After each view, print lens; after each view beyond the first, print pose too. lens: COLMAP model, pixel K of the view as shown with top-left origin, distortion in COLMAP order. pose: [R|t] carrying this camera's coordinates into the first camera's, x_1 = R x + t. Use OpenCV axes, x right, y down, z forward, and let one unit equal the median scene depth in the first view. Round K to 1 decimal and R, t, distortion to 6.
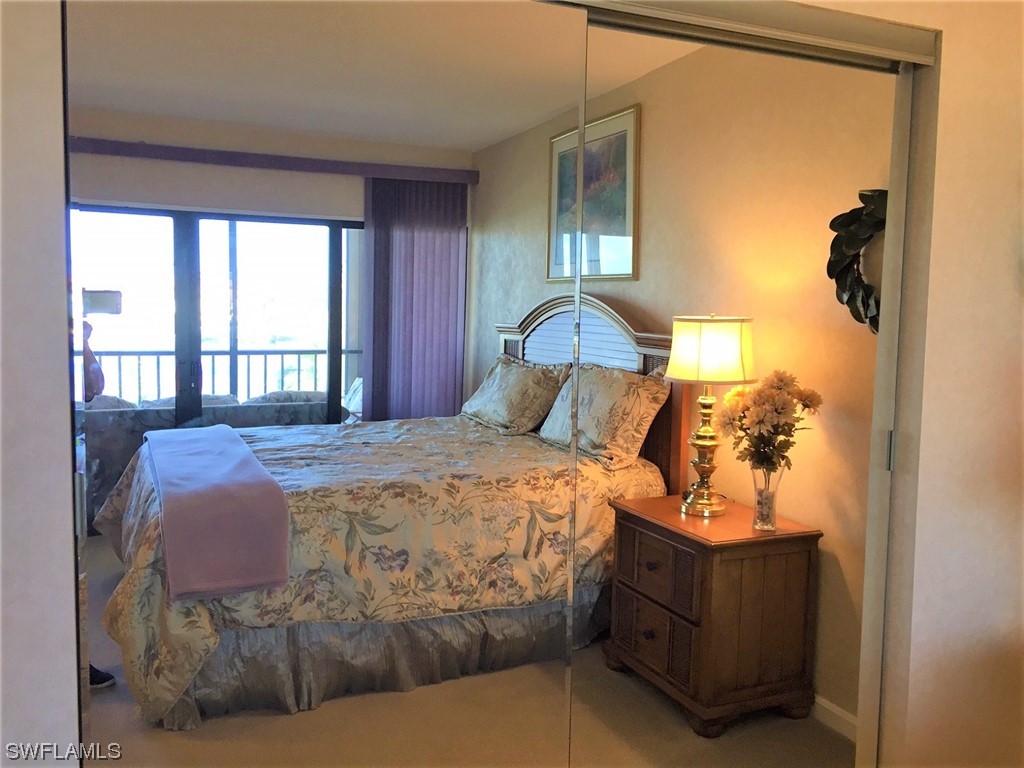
lens RADIAL K [[873.0, 0, 510.8], [0, 873.0, 387.7], [0, 0, 1]] dist [0.075562, -0.101346]
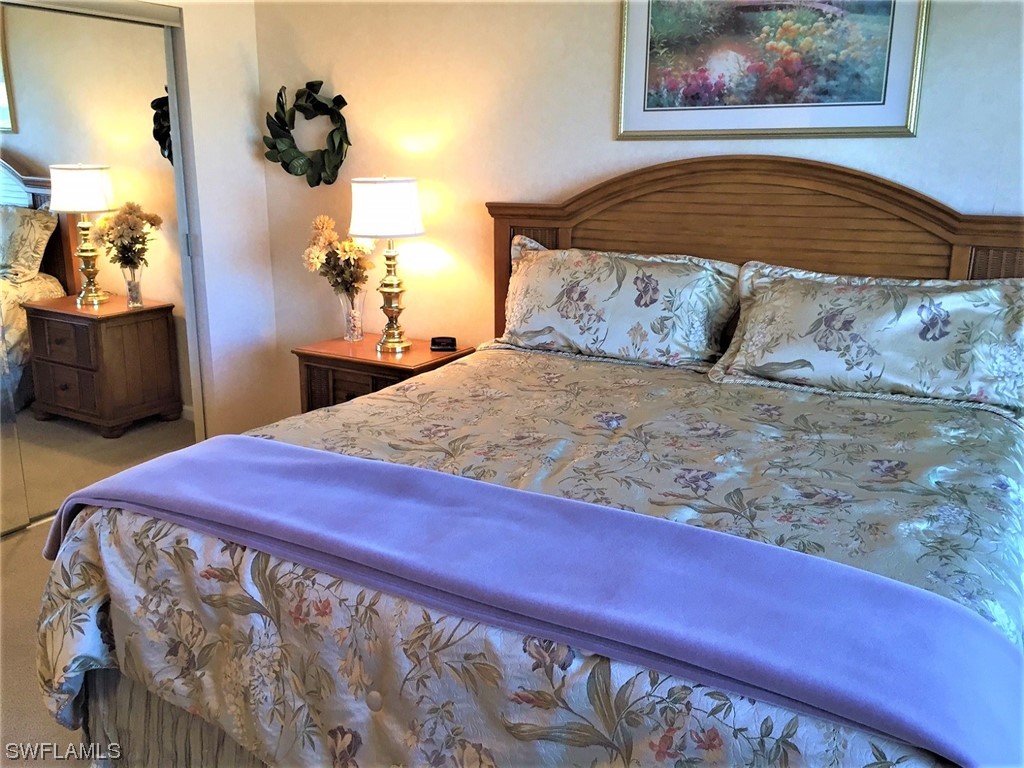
lens RADIAL K [[873.0, 0, 512.6], [0, 873.0, 384.2], [0, 0, 1]] dist [0.075562, -0.101346]
pose [[0.807006, -0.154012, 0.570107, -0.080468], [0.048189, 0.979349, 0.196352, 0.019813], [-0.588574, -0.130984, 0.797762, -0.624510]]
